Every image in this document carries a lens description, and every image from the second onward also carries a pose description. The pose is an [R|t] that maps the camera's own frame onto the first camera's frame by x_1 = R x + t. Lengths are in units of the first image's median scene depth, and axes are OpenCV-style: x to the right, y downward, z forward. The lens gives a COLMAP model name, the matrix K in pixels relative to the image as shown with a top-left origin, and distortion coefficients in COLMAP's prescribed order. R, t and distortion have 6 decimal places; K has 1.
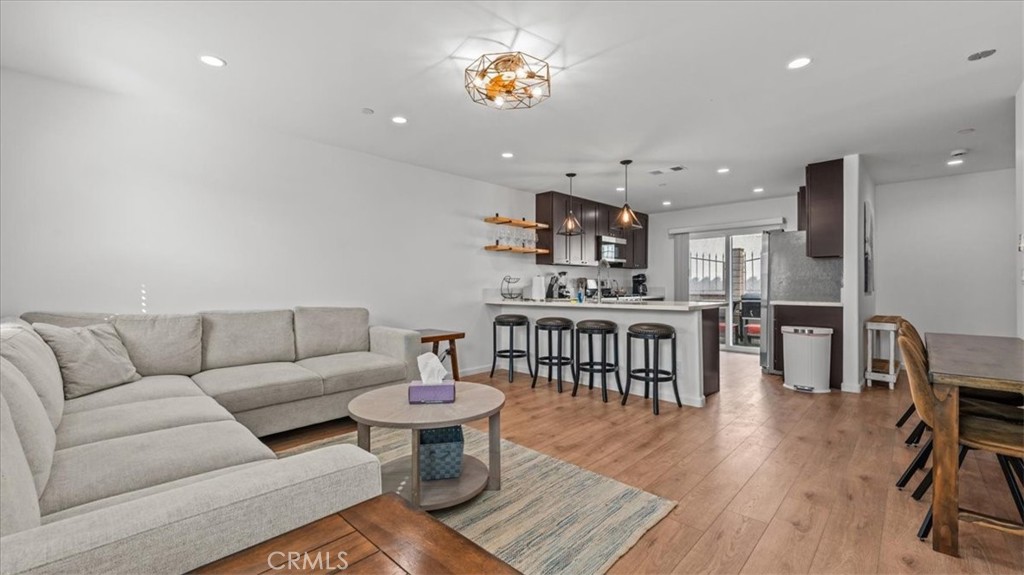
lens RADIAL K [[415.5, 0, 509.9], [0, 415.5, 286.7], [0, 0, 1]] dist [-0.006739, 0.000895]
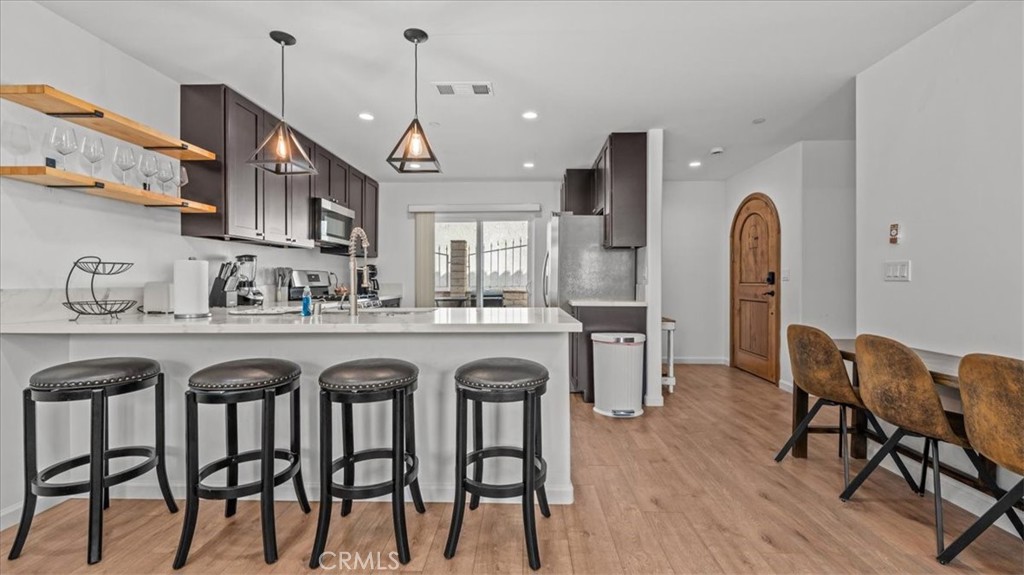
lens RADIAL K [[415.5, 0, 516.1], [0, 415.5, 283.5], [0, 0, 1]] dist [-0.006739, 0.000895]
pose [[0.727910, -0.002644, 0.685668, 0.018328], [0.000878, 0.999995, 0.002925, -0.001228], [-0.685672, -0.001527, 0.727909, 0.418825]]
